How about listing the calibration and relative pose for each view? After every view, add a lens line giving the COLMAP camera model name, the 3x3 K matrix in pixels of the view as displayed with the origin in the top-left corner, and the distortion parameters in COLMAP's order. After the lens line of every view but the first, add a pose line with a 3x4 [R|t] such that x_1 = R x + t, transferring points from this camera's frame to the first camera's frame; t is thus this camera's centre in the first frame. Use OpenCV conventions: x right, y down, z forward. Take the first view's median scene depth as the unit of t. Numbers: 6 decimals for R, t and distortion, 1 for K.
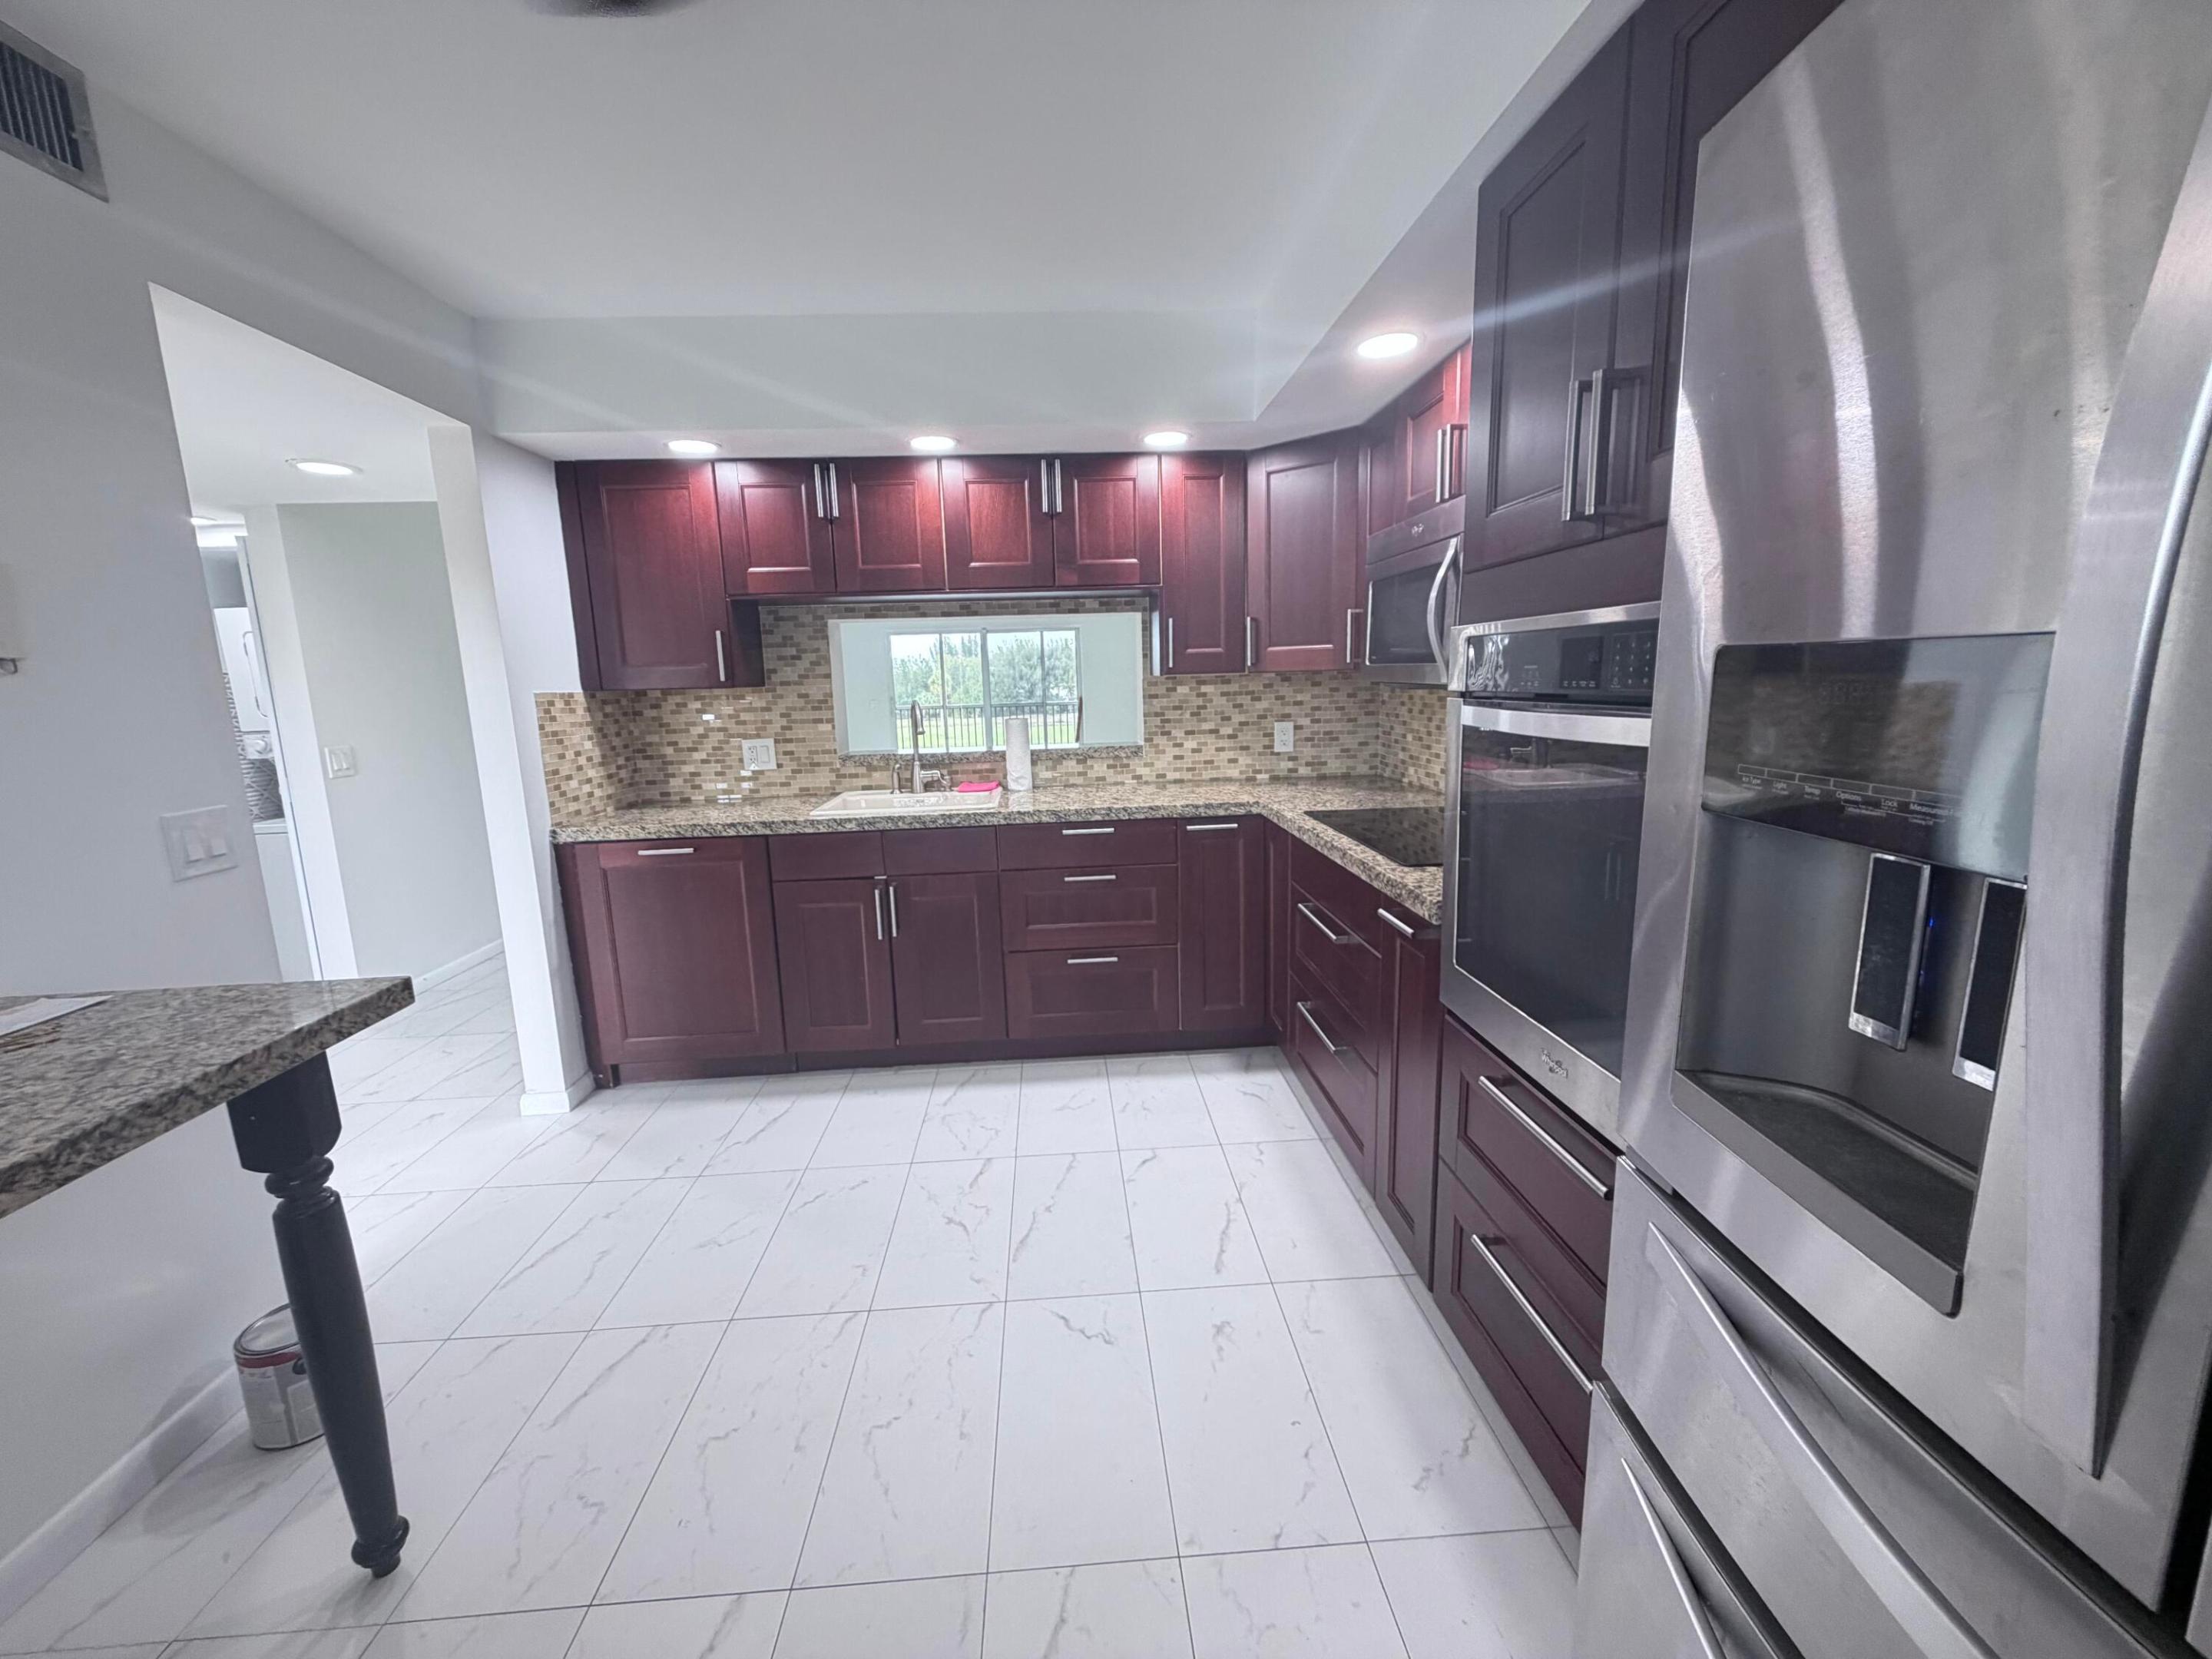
lens RADIAL K [[875.5, 0, 1094.1], [0, 875.5, 829.7], [0, 0, 1]] dist [0.007114, 0.000060]
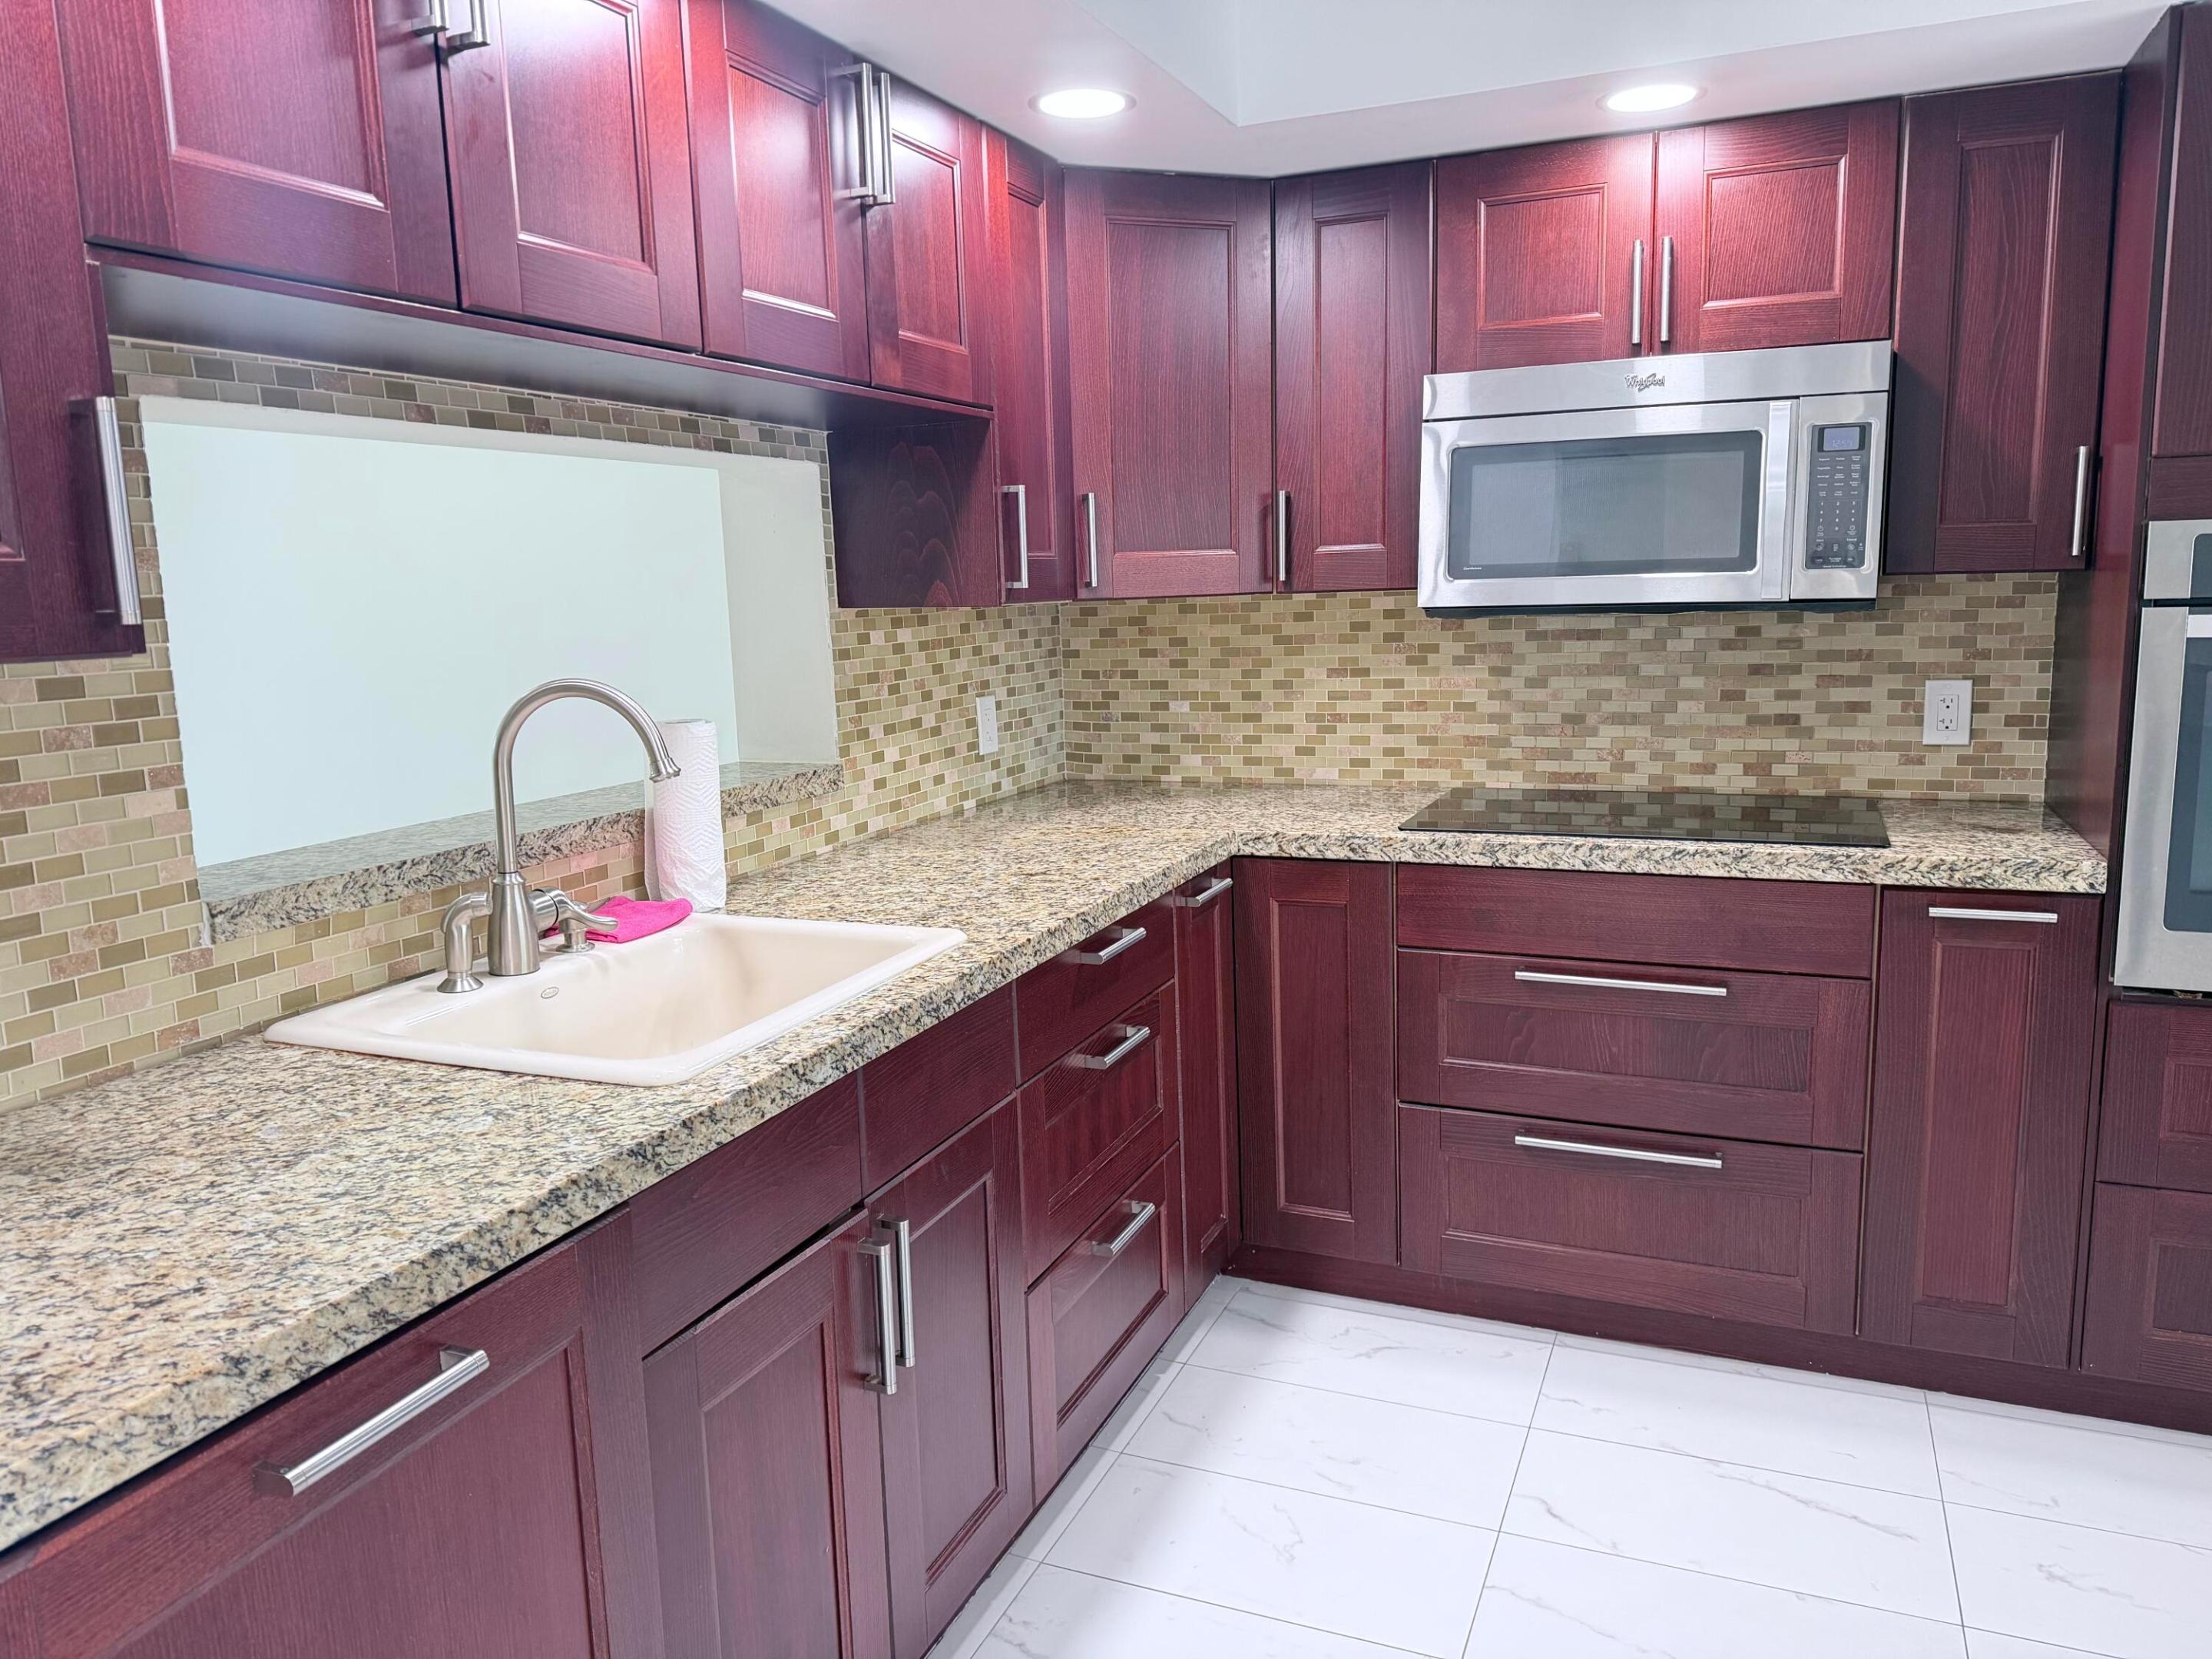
lens RADIAL K [[1542.6, 0, 1106.0], [0, 1542.6, 829.5], [0, 0, 1]] dist [0.109057, -0.175782]
pose [[0.444357, -0.129161, 0.886490, -0.584207], [0.172417, 0.983382, 0.056853, -0.085315], [-0.879102, 0.127583, 0.459242, 0.525093]]
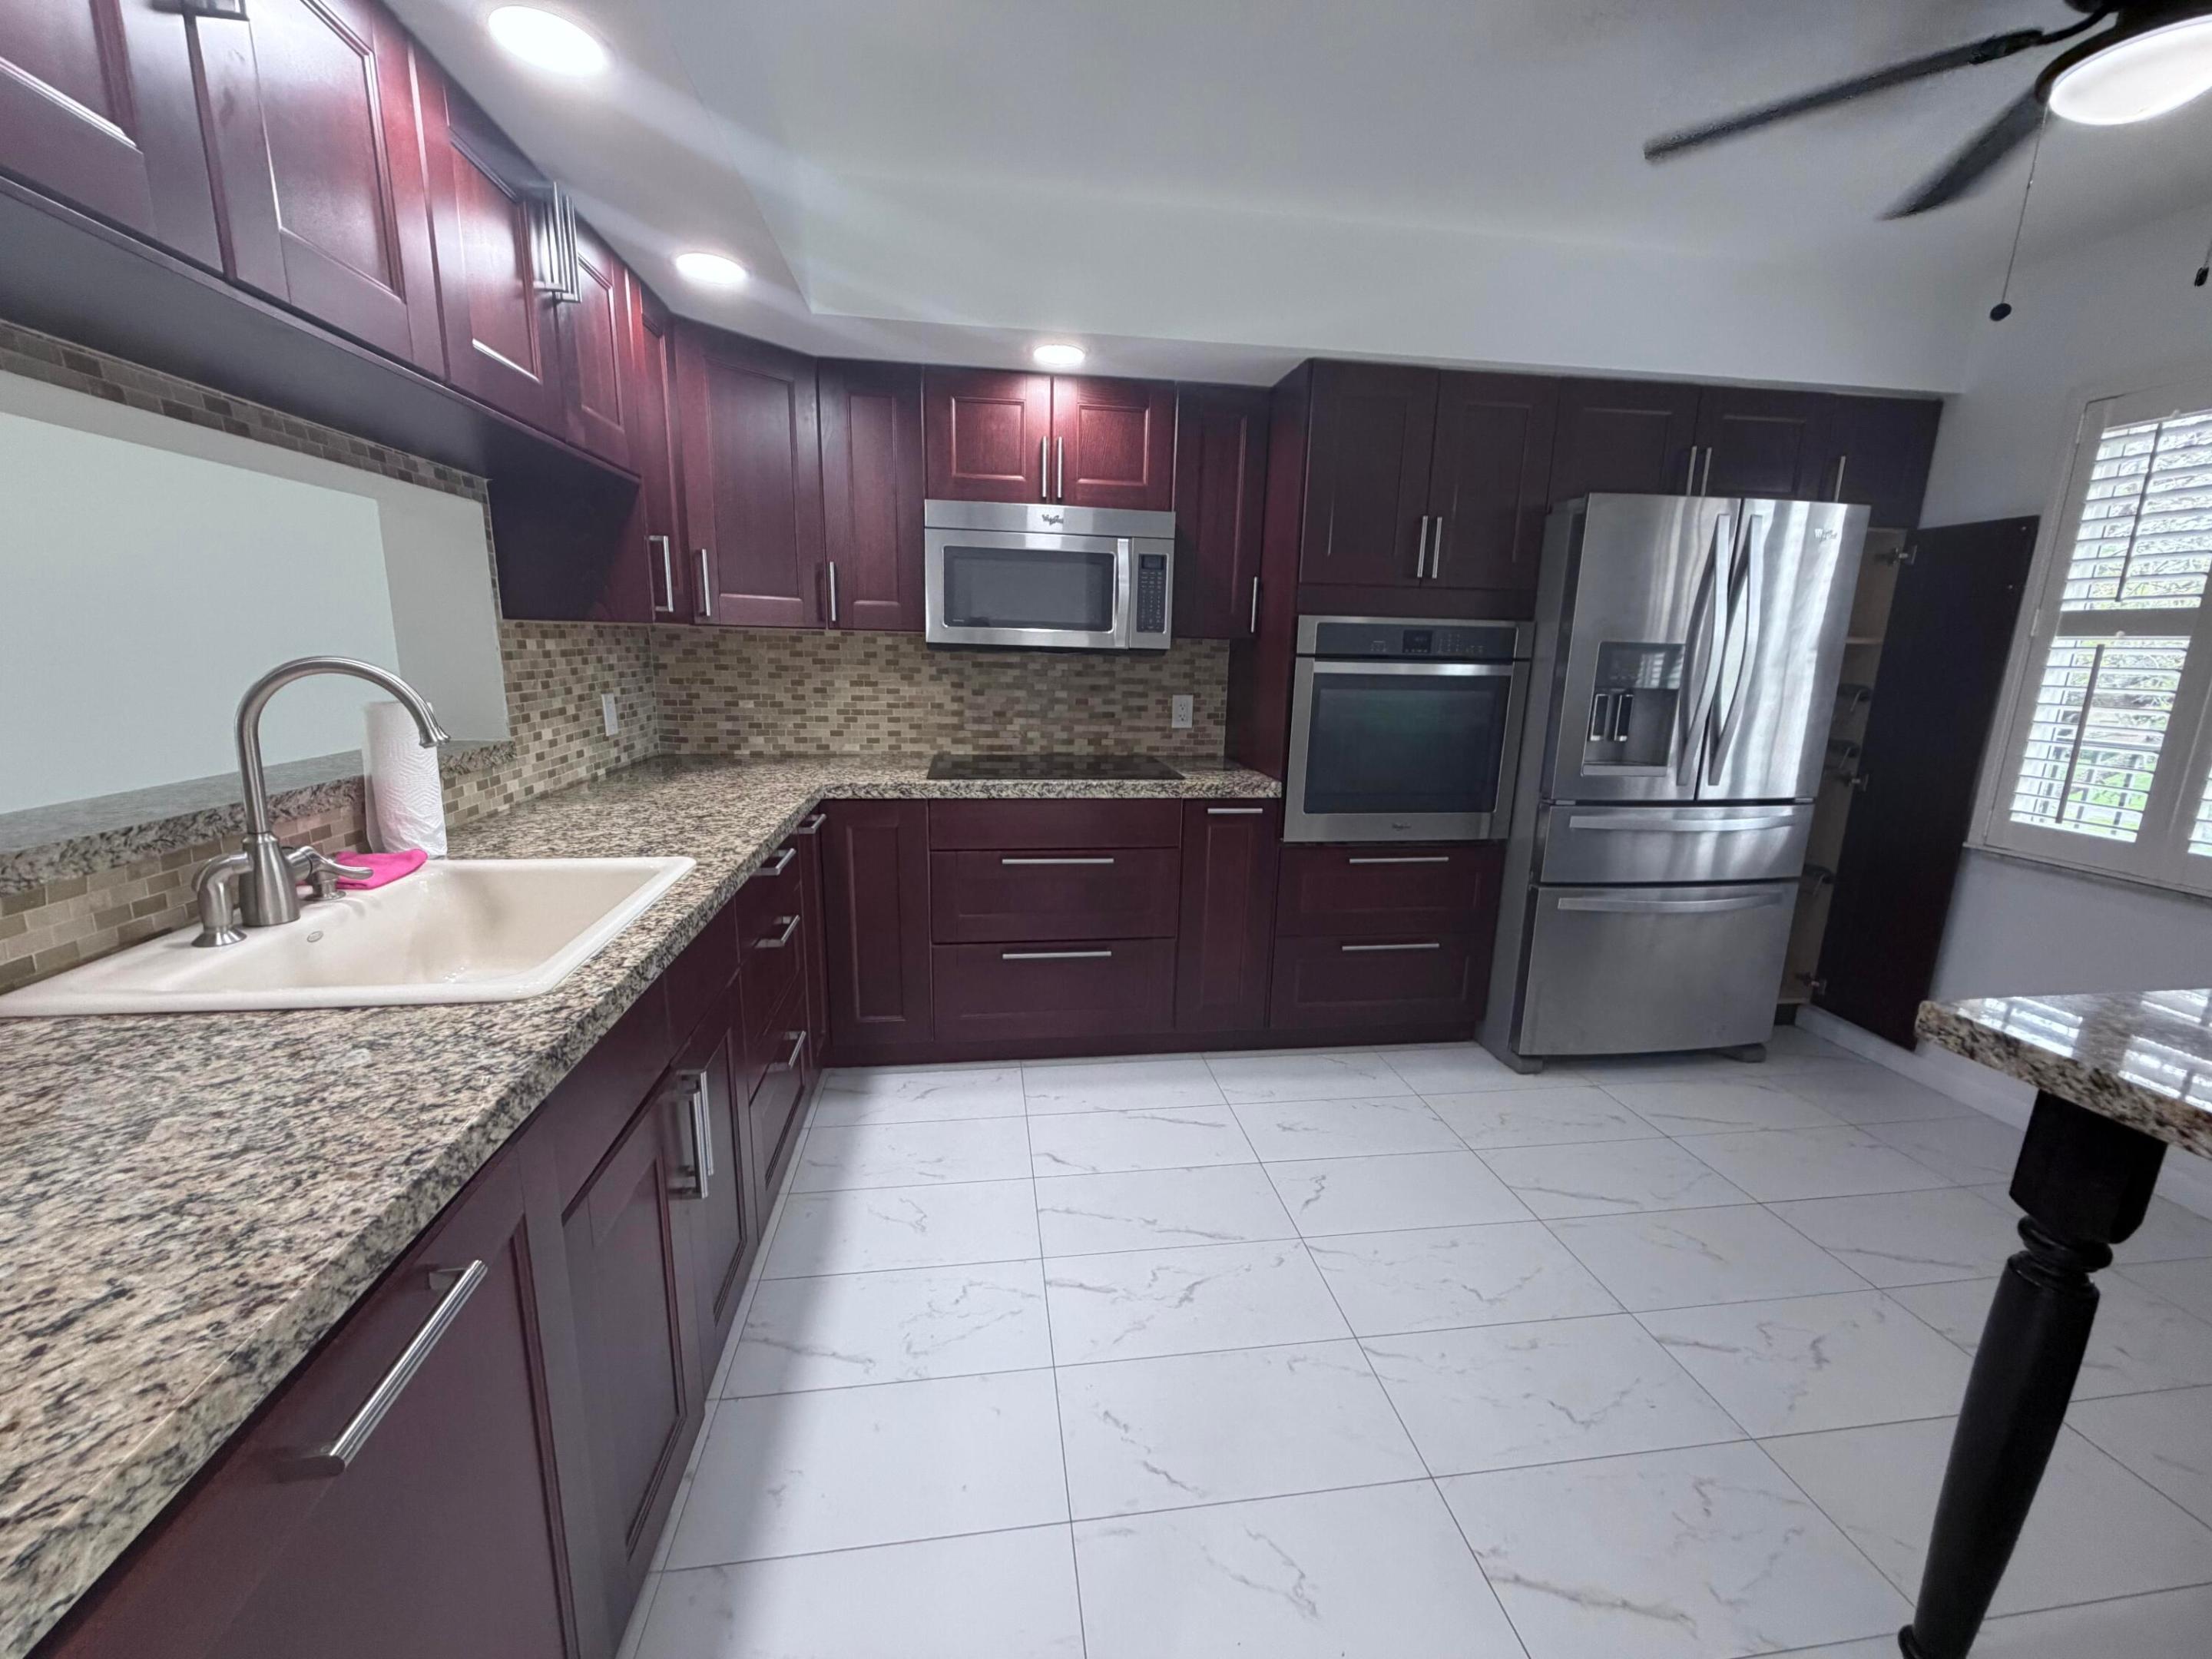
lens RADIAL K [[881.0, 0, 1106.0], [0, 881.0, 829.5], [0, 0, 1]] dist [-0.001151, -0.000160]
pose [[-0.089080, -0.181020, 0.979437, -0.554587], [0.152351, 0.969298, 0.193003, -0.092450], [-0.984304, 0.166411, -0.058767, 0.660186]]
